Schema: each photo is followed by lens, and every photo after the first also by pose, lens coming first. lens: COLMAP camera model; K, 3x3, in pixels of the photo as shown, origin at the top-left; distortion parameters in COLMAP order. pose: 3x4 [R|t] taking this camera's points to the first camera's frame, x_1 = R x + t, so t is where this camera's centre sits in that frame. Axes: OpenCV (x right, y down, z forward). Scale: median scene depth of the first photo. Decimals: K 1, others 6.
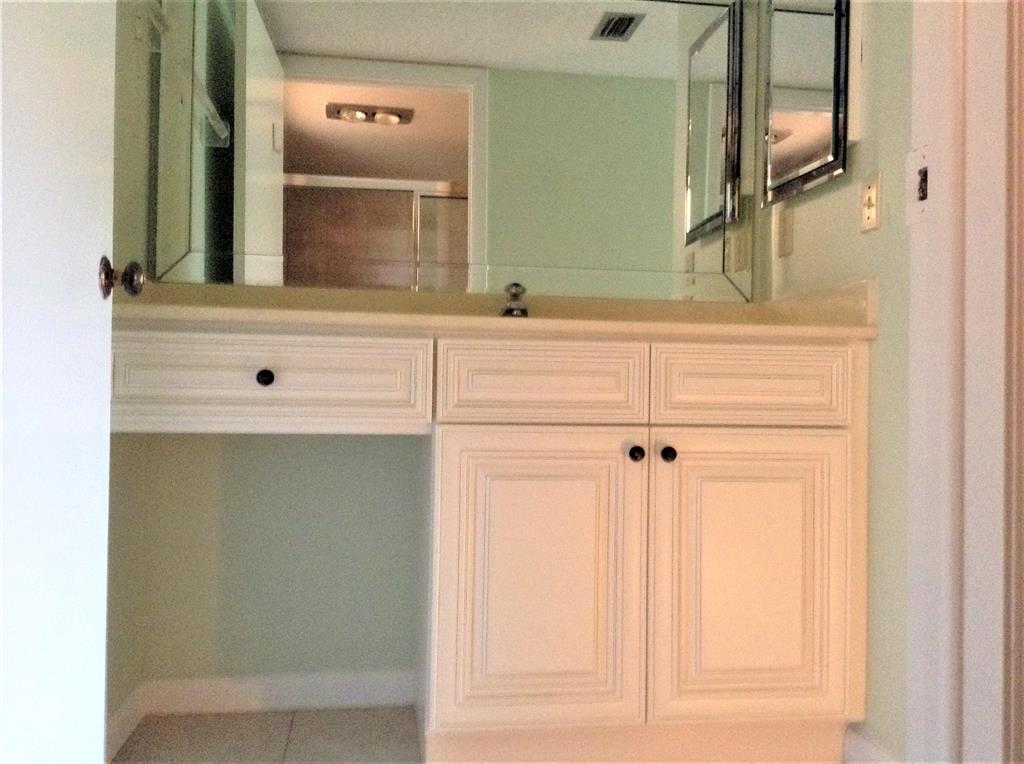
lens RADIAL K [[966.7, 0, 512.0], [0, 966.7, 382.0], [0, 0, 1]] dist [0.010462, -0.002809]
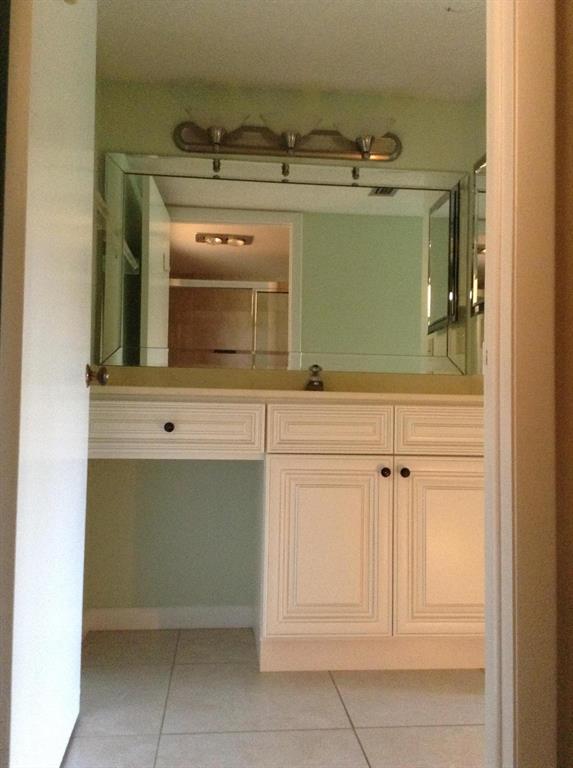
lens RADIAL K [[742.3, 0, 283.8], [0, 742.3, 348.5], [0, 0, 1]] dist [0.004417, 0.001225]
pose [[0.998355, -0.002475, -0.057290, 0.022136], [-0.002071, 0.996860, -0.079163, -0.031105], [0.057306, 0.079152, 0.995214, -0.255080]]
